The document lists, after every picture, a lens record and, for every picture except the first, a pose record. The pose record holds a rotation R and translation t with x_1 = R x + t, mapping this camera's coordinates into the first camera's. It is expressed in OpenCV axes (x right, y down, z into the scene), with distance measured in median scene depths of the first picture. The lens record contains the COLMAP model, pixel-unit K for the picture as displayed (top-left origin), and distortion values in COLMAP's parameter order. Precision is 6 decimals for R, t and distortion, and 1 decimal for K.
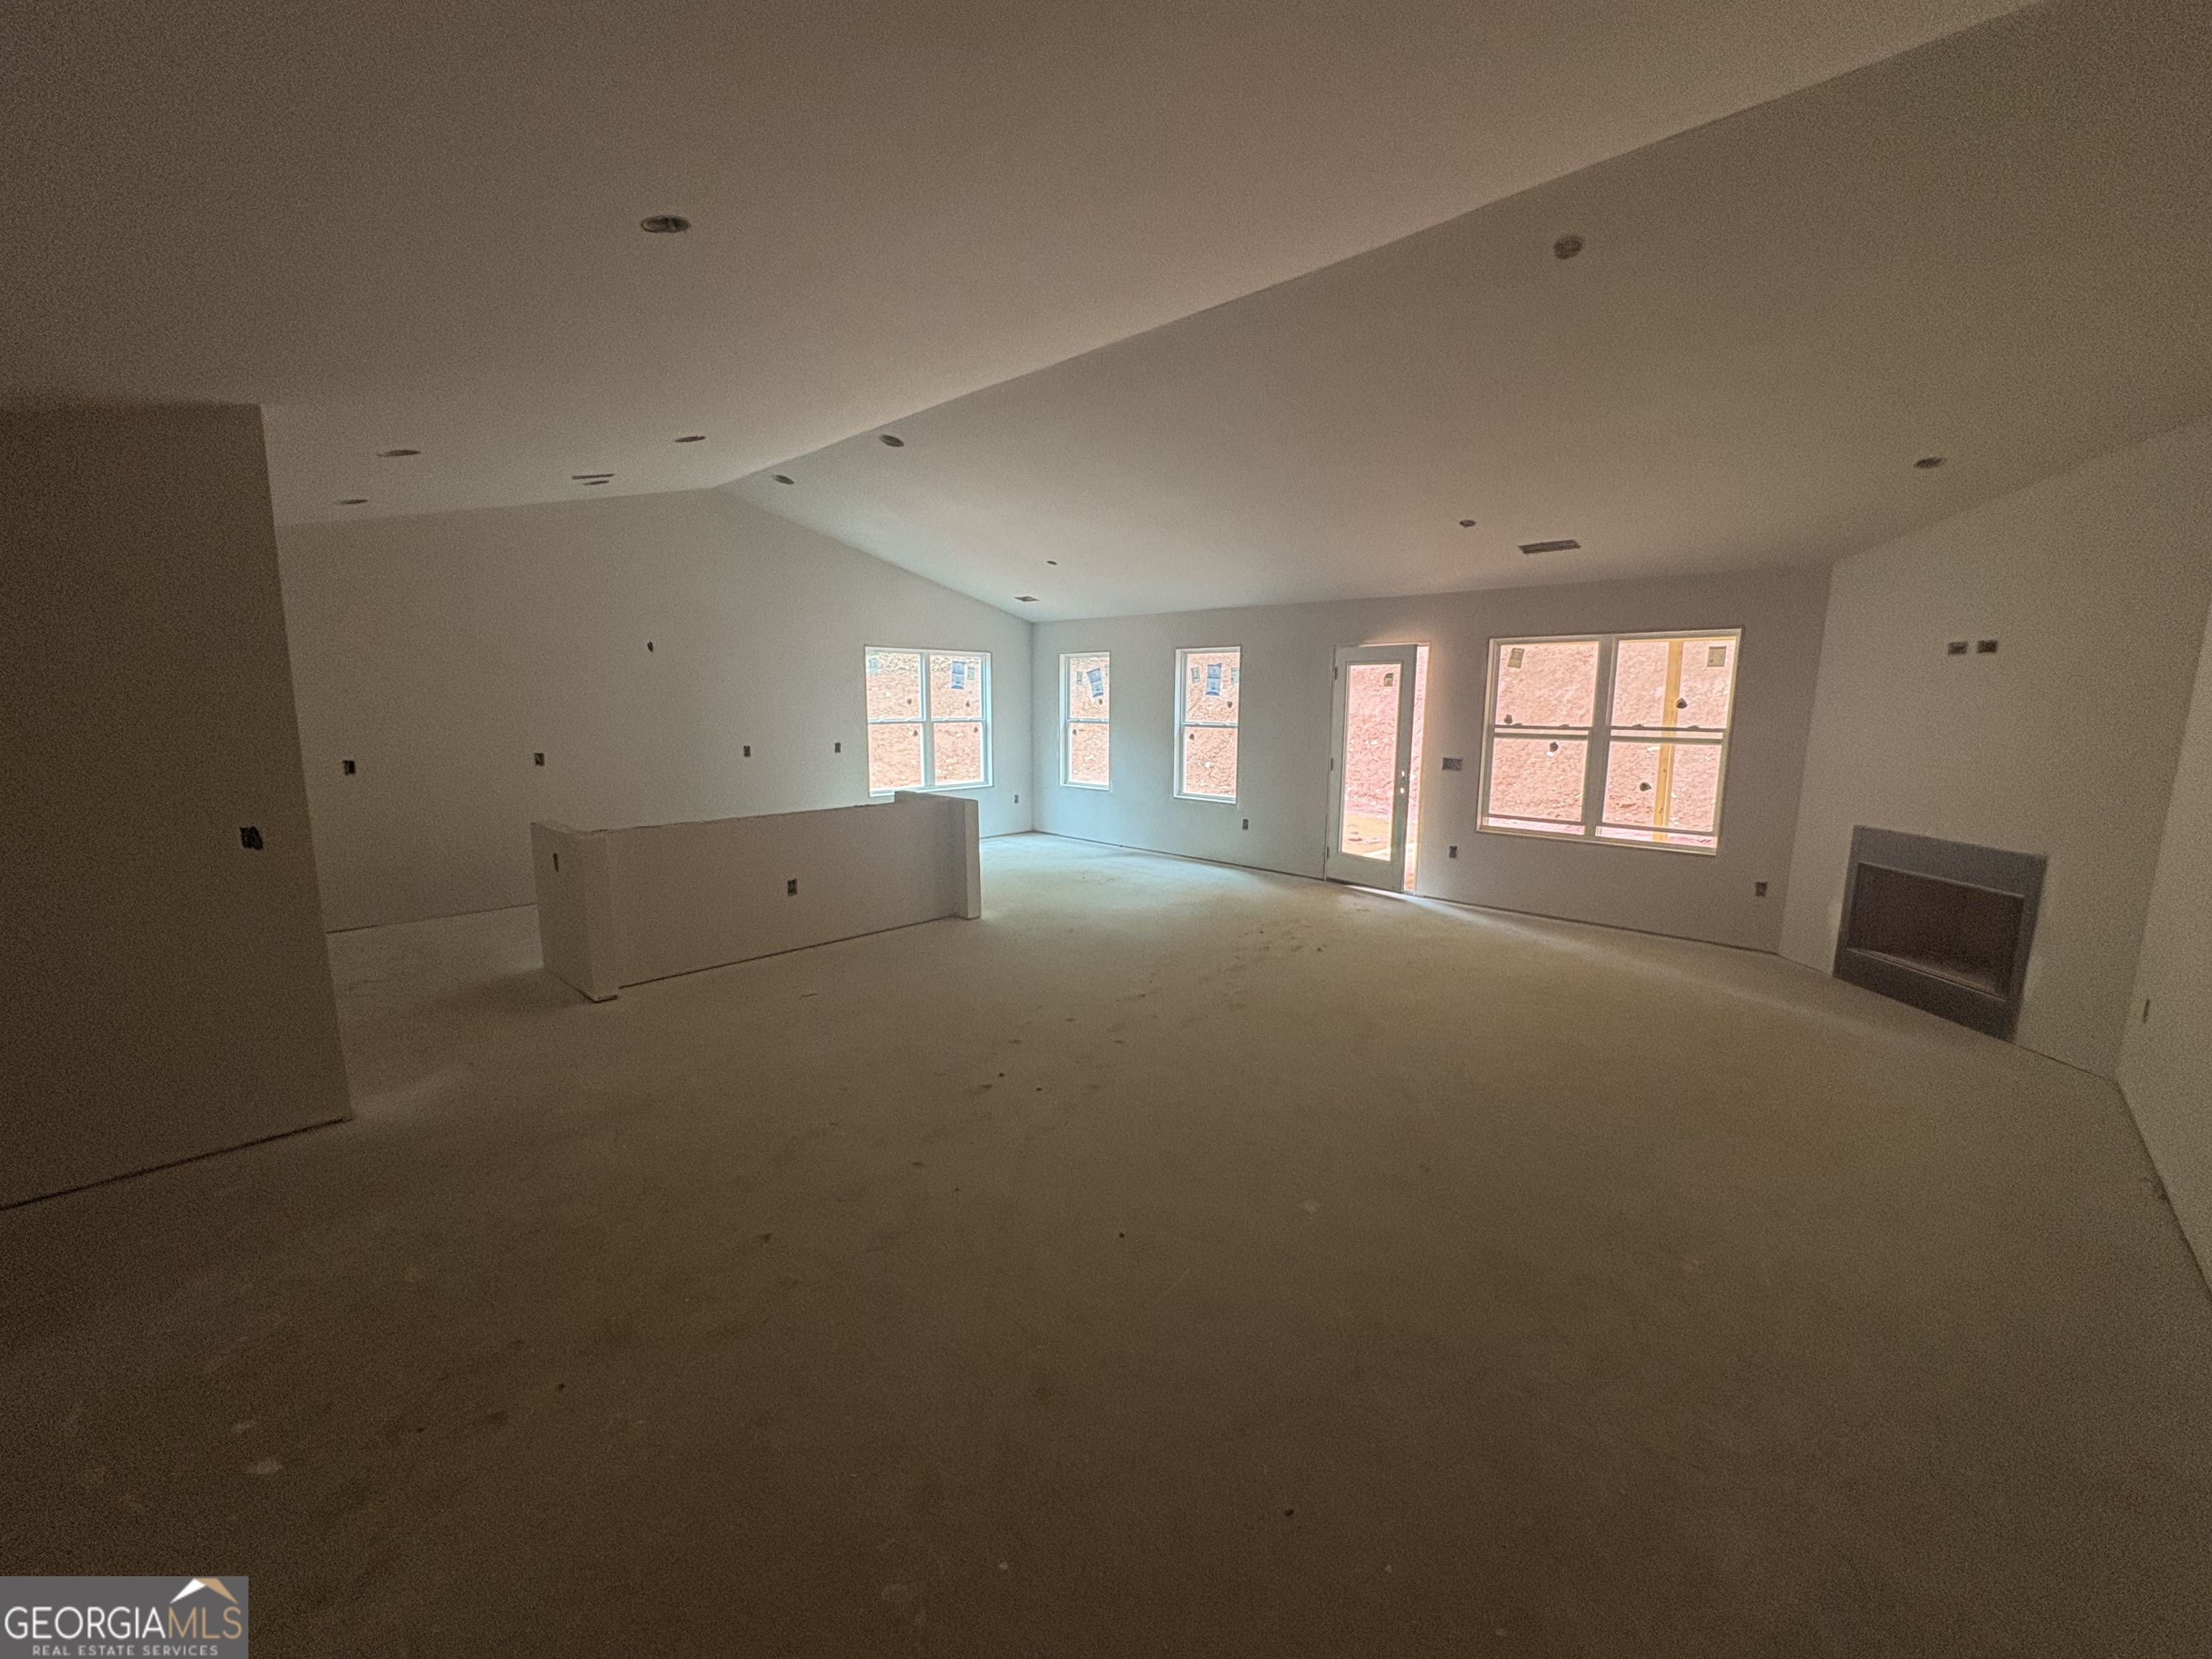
lens RADIAL K [[884.8, 0, 1103.7], [0, 884.8, 830.1], [0, 0, 1]] dist [0.000029, 0.000198]
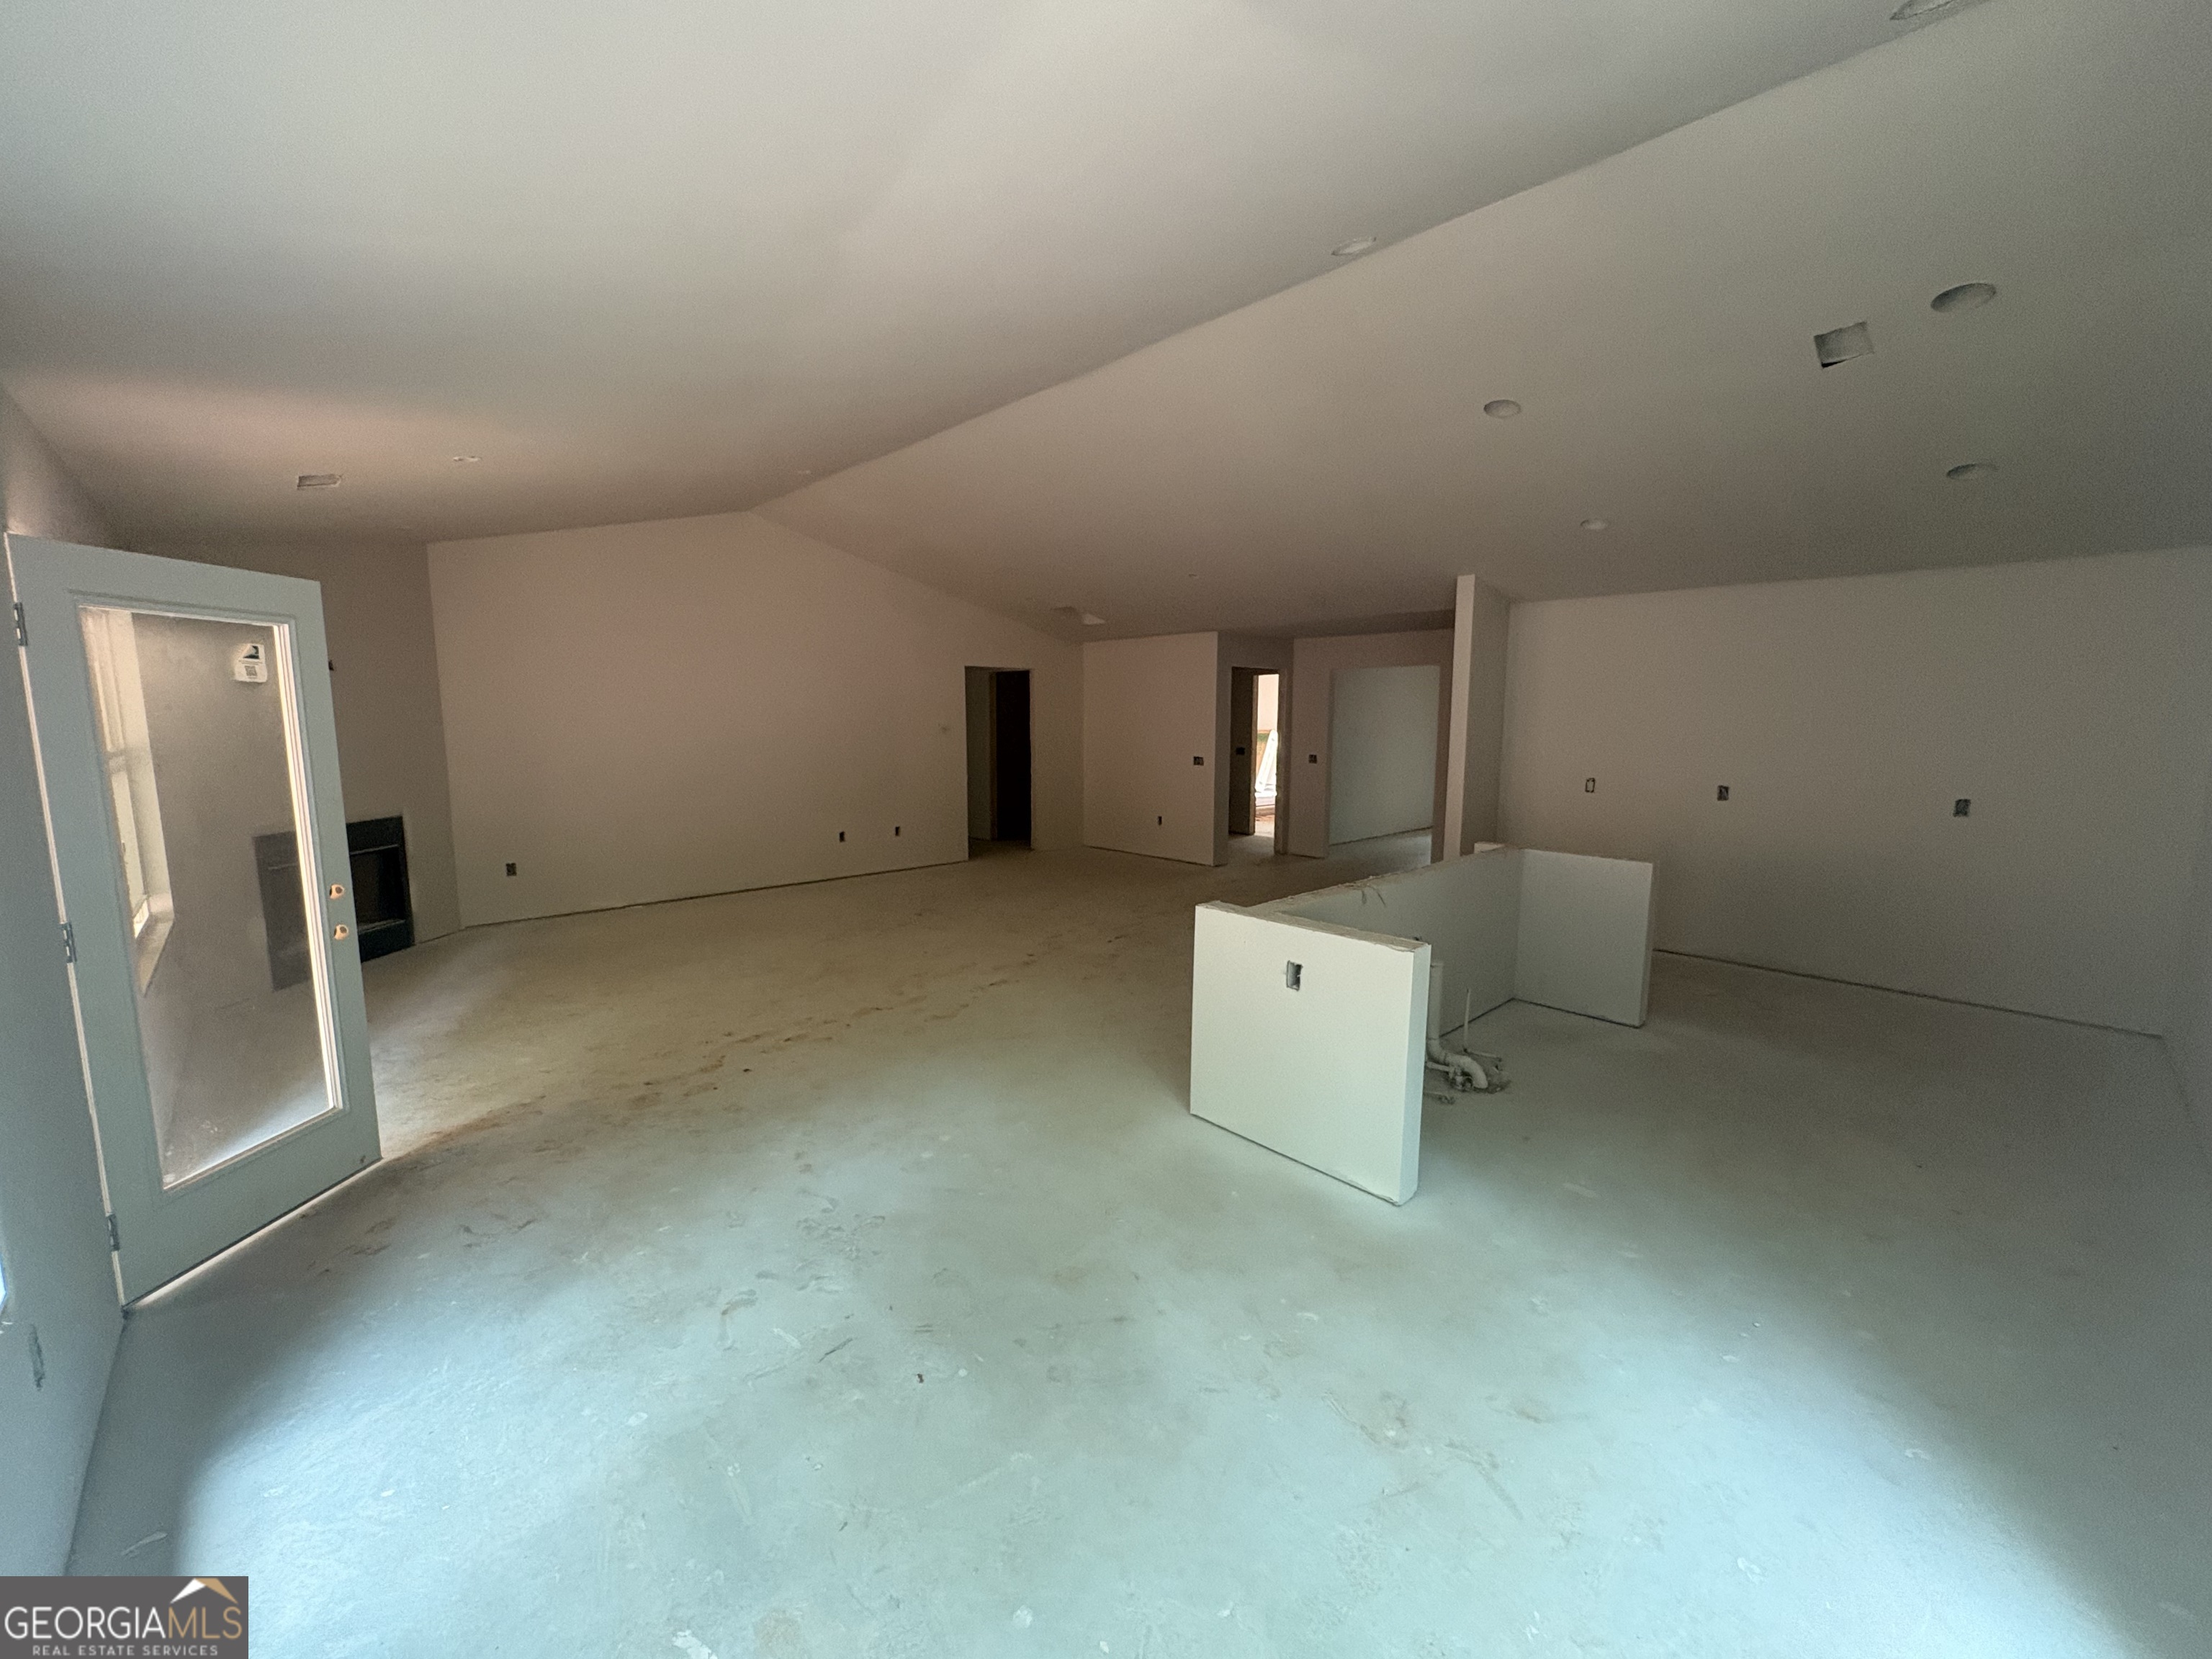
lens RADIAL K [[884.8, 0, 1113.4], [0, 884.8, 832.3], [0, 0, 1]] dist [0.000029, 0.000198]
pose [[-0.998552, -0.018822, 0.050402, -0.116950], [-0.003735, 0.958801, 0.284053, -0.227822], [-0.053672, 0.283453, -0.957483, 1.475133]]
